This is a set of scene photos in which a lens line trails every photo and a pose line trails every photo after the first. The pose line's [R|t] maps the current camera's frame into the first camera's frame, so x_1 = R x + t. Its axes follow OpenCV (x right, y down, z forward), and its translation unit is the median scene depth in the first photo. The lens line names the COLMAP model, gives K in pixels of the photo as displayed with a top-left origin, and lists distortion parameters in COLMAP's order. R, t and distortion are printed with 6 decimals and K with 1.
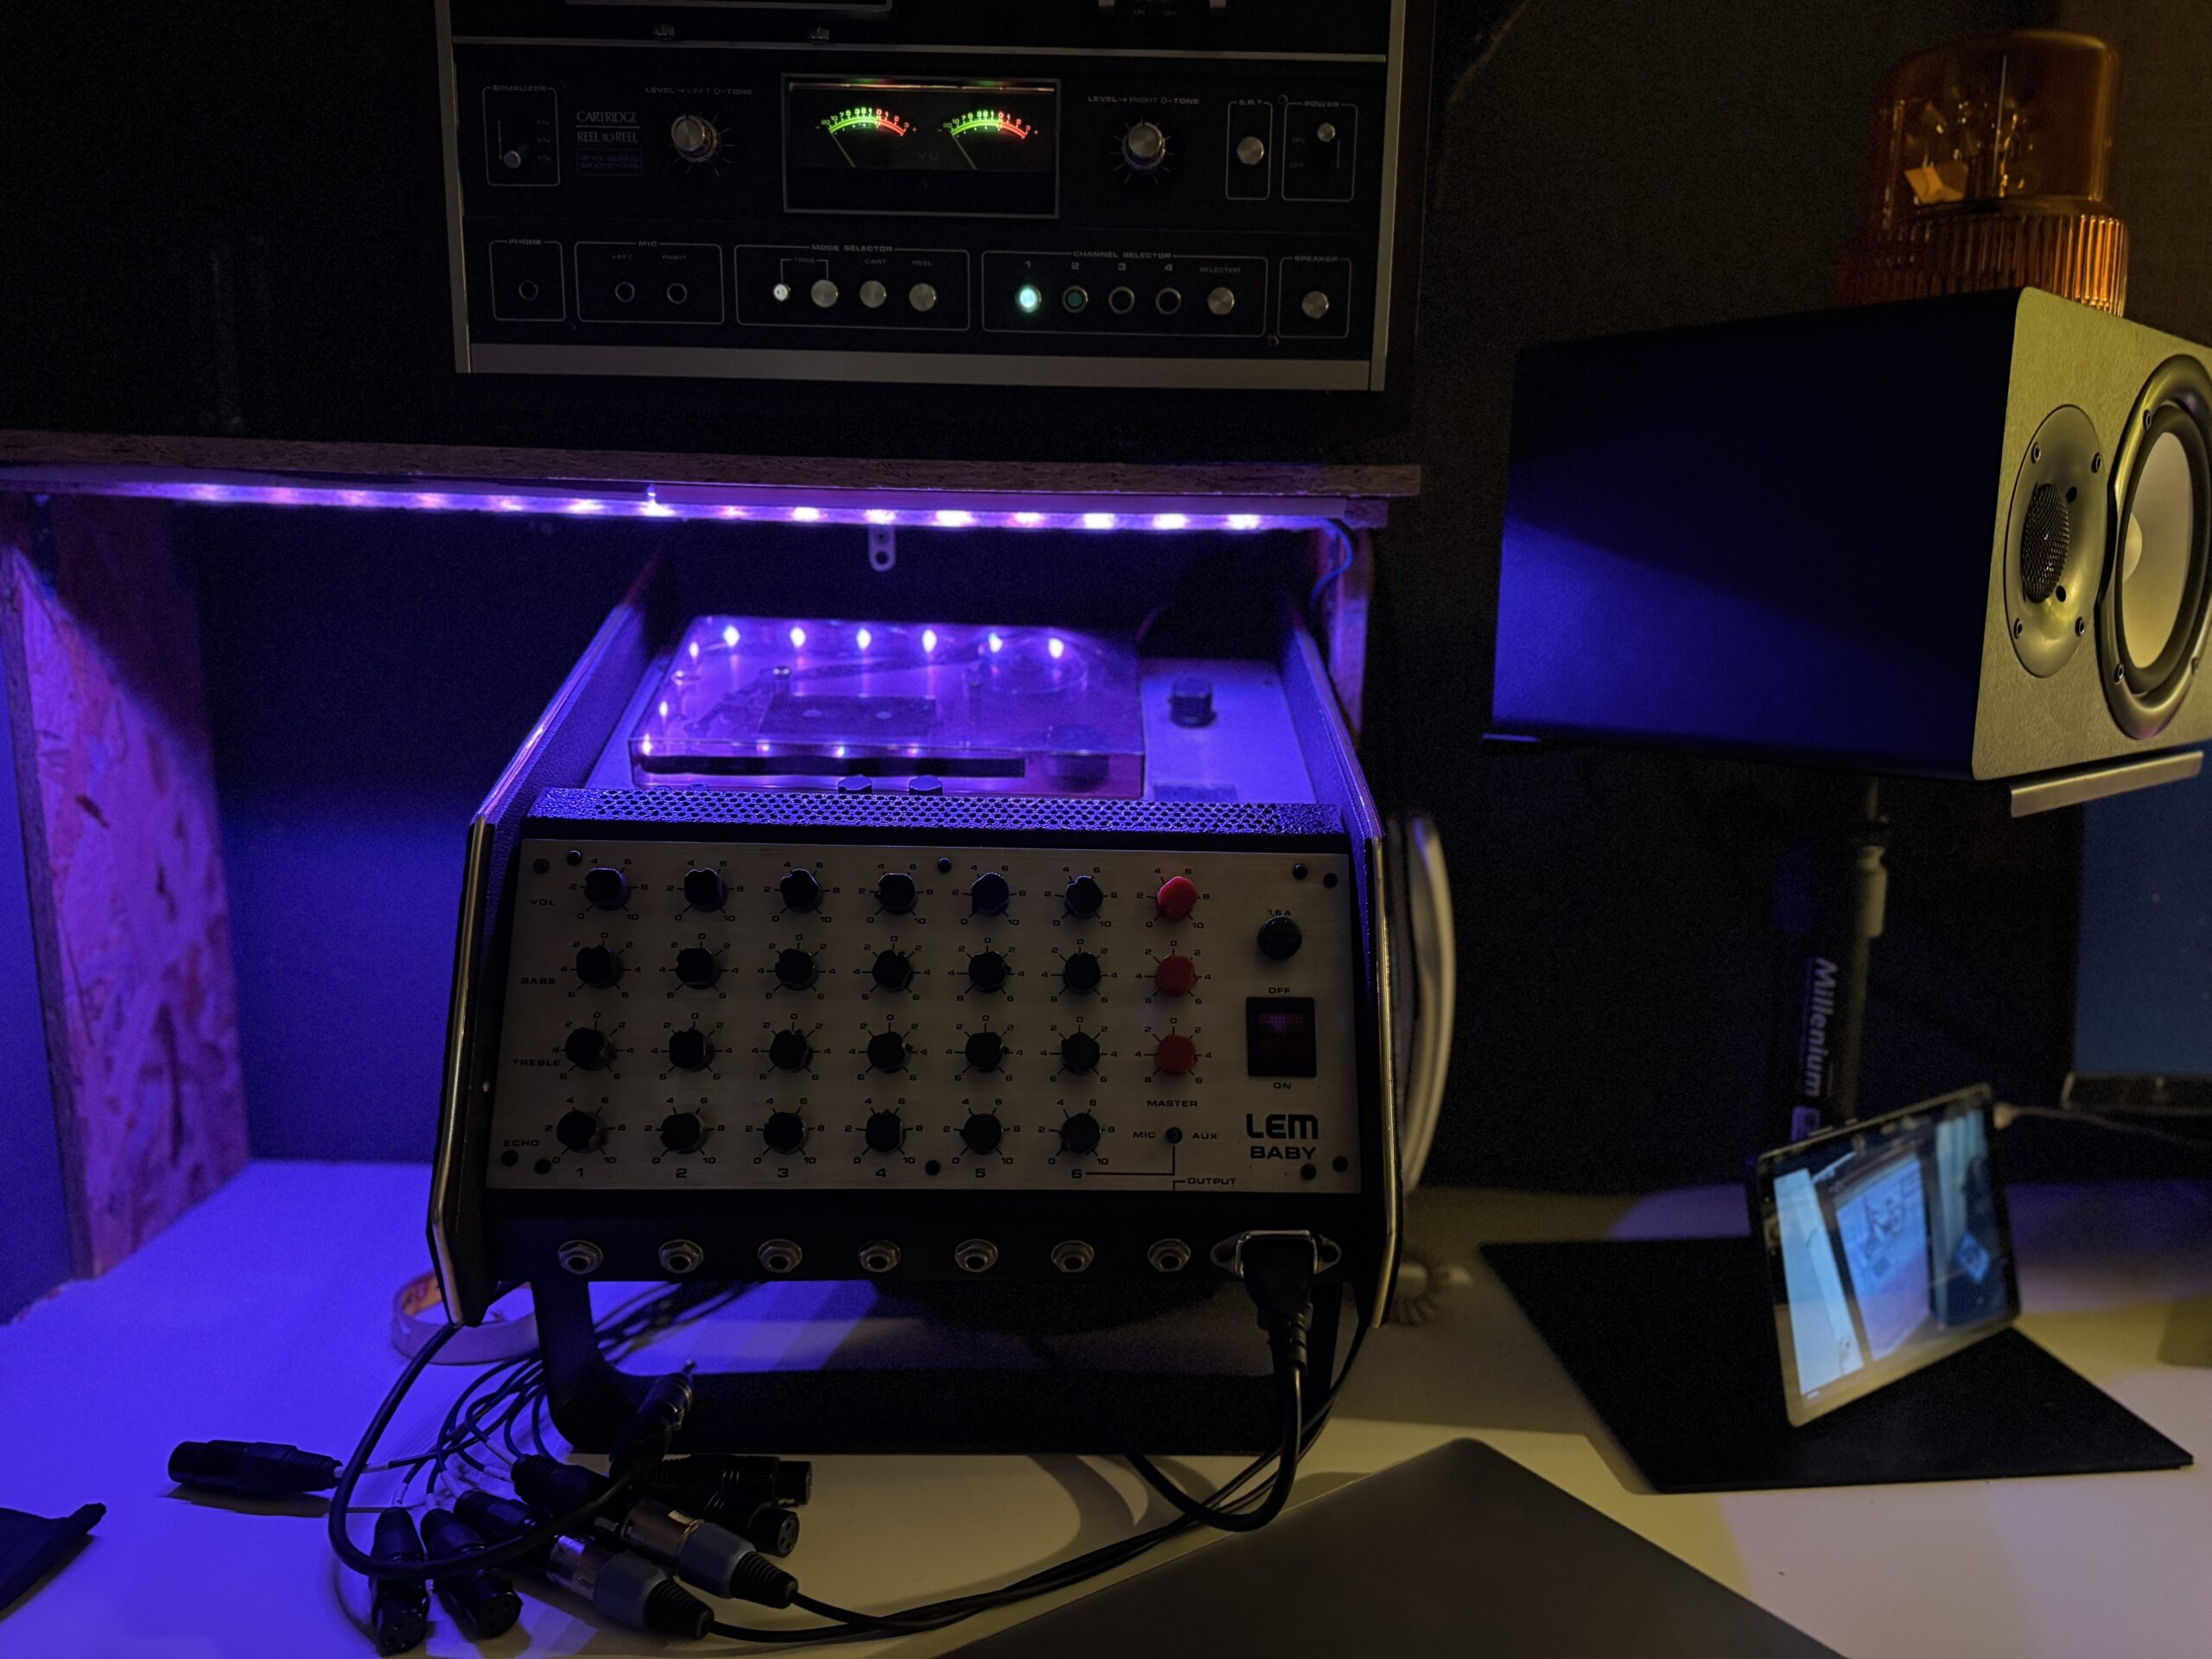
lens RADIAL K [[1557.2, 0, 1106.0], [0, 1557.2, 829.5], [0, 0, 1]] dist [0.029149, 0.000124]
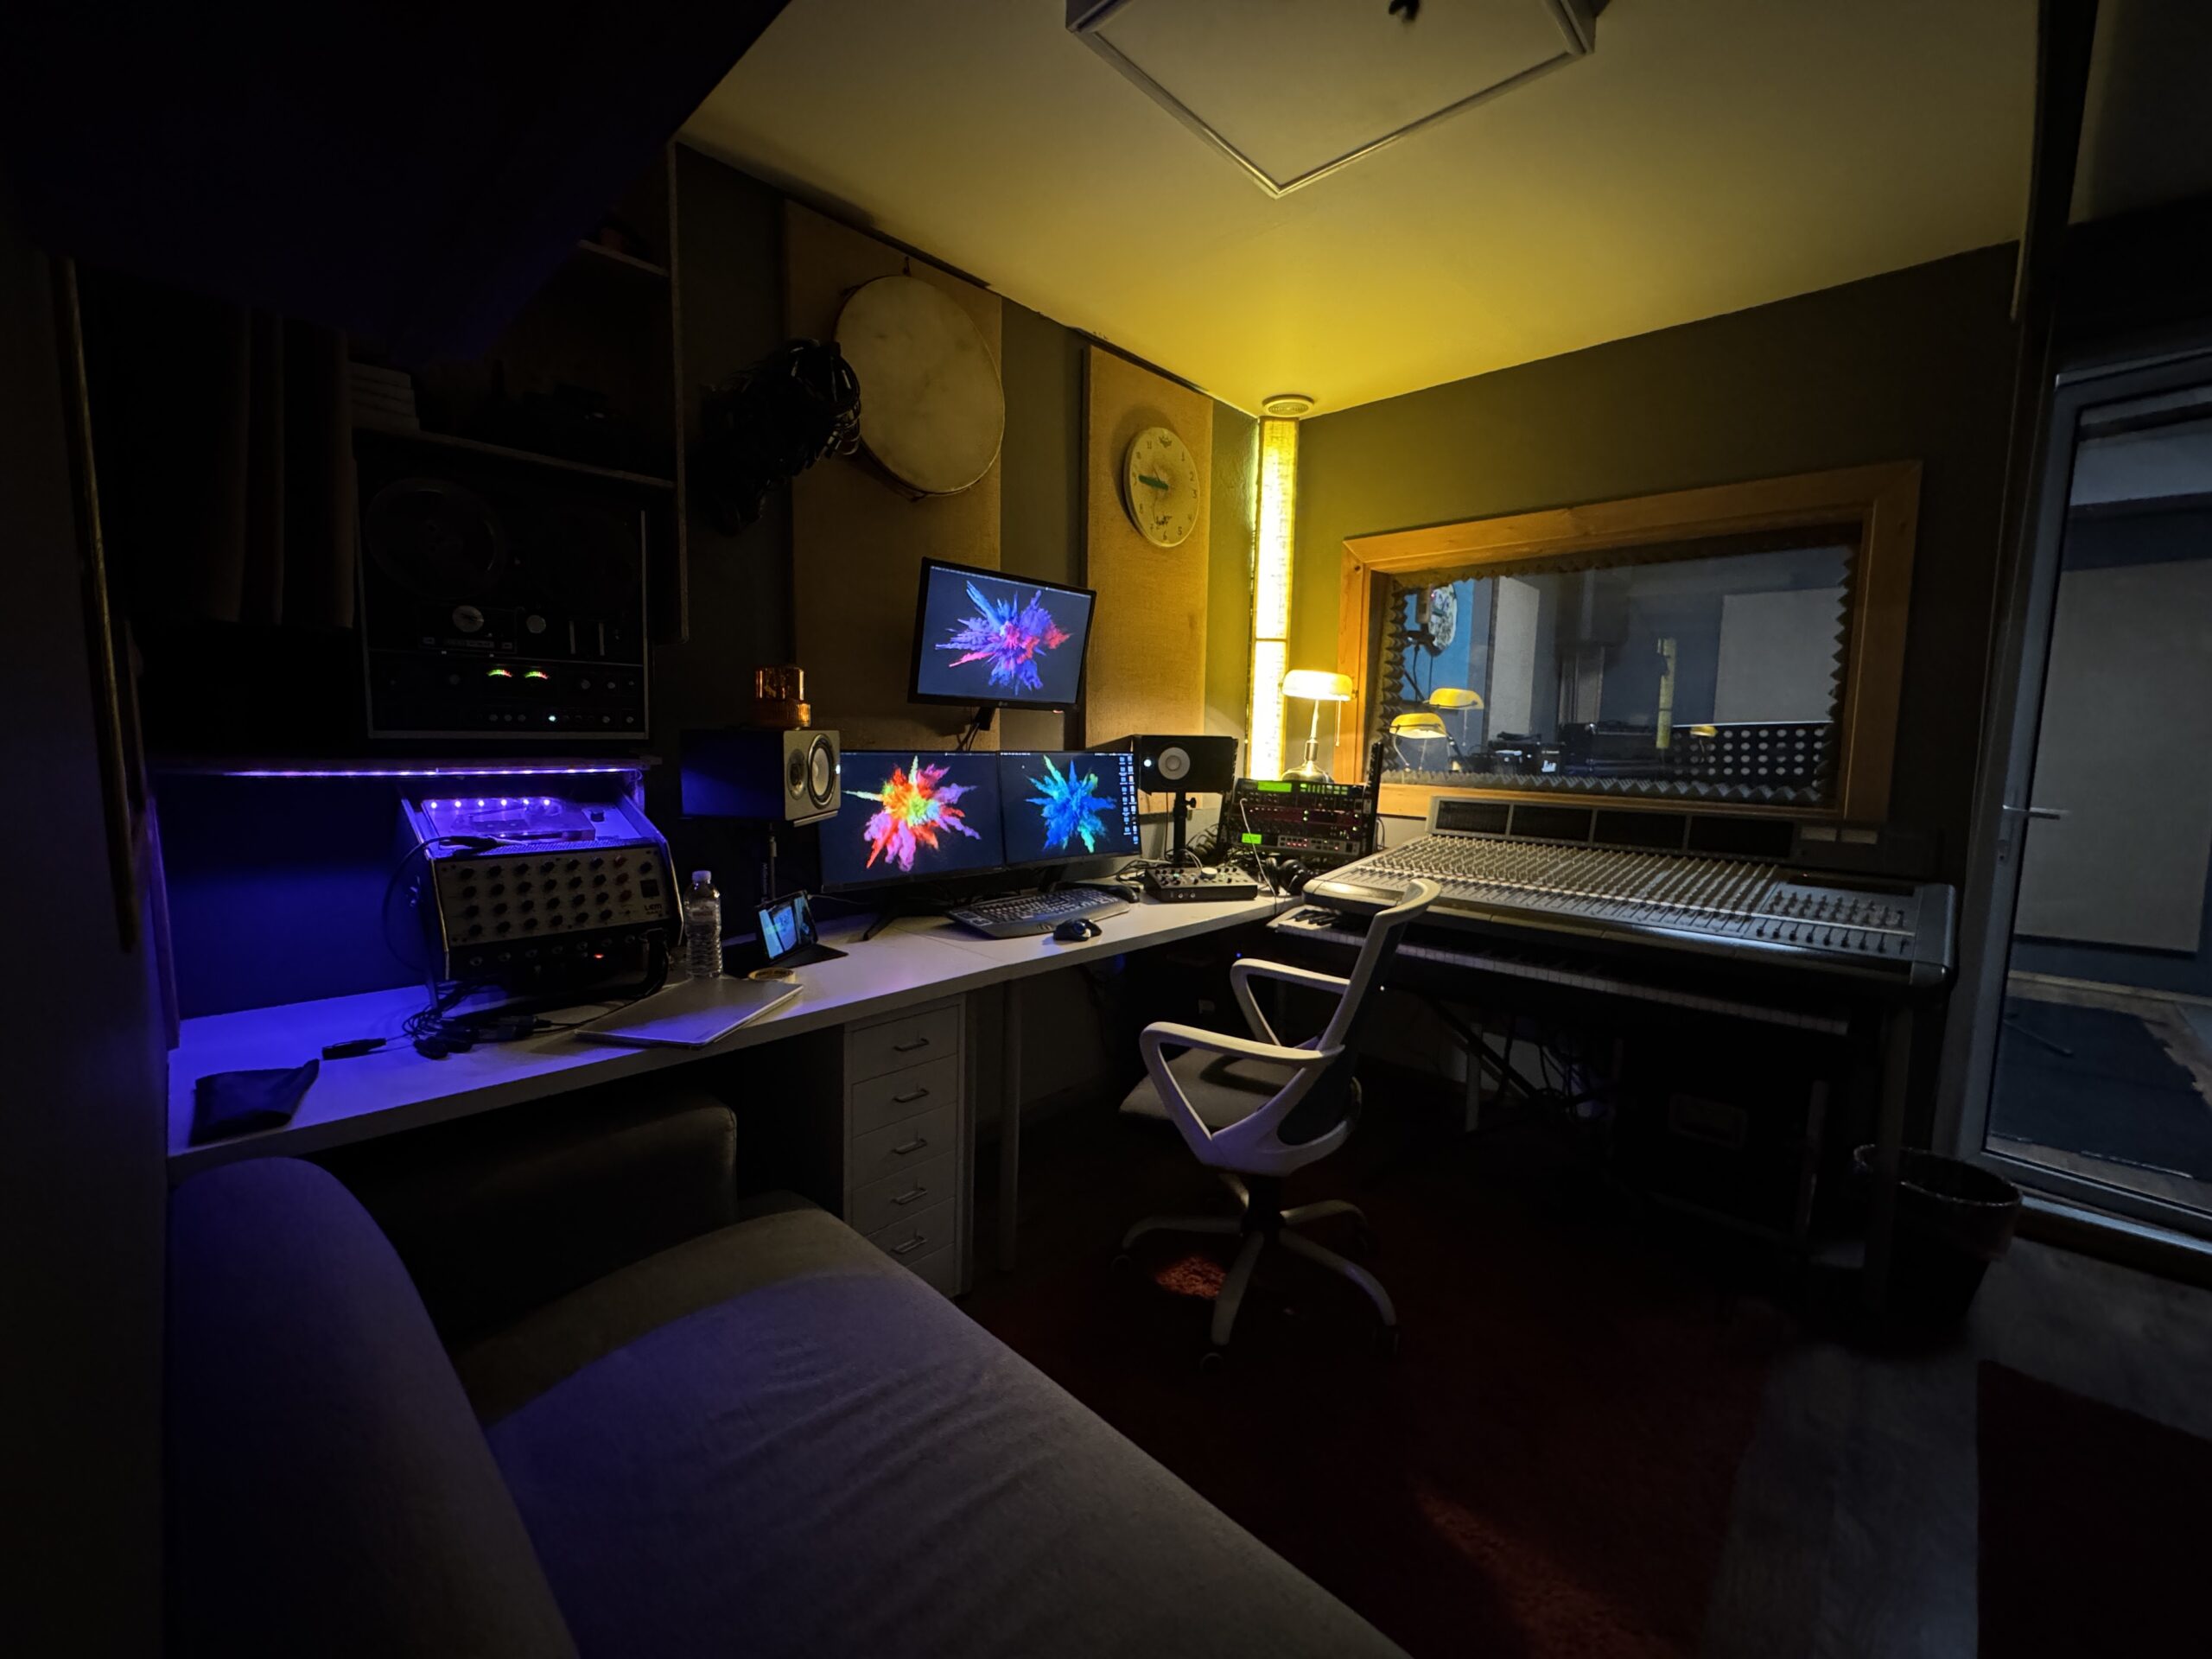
lens RADIAL K [[878.8, 0, 1106.0], [0, 878.8, 829.5], [0, 0, 1]] dist [0.001820, 0.000098]
pose [[0.699060, -0.083083, 0.710220, -0.667582], [0.100574, 0.994778, 0.017378, 0.045002], [-0.707955, 0.059282, 0.703765, -1.536294]]
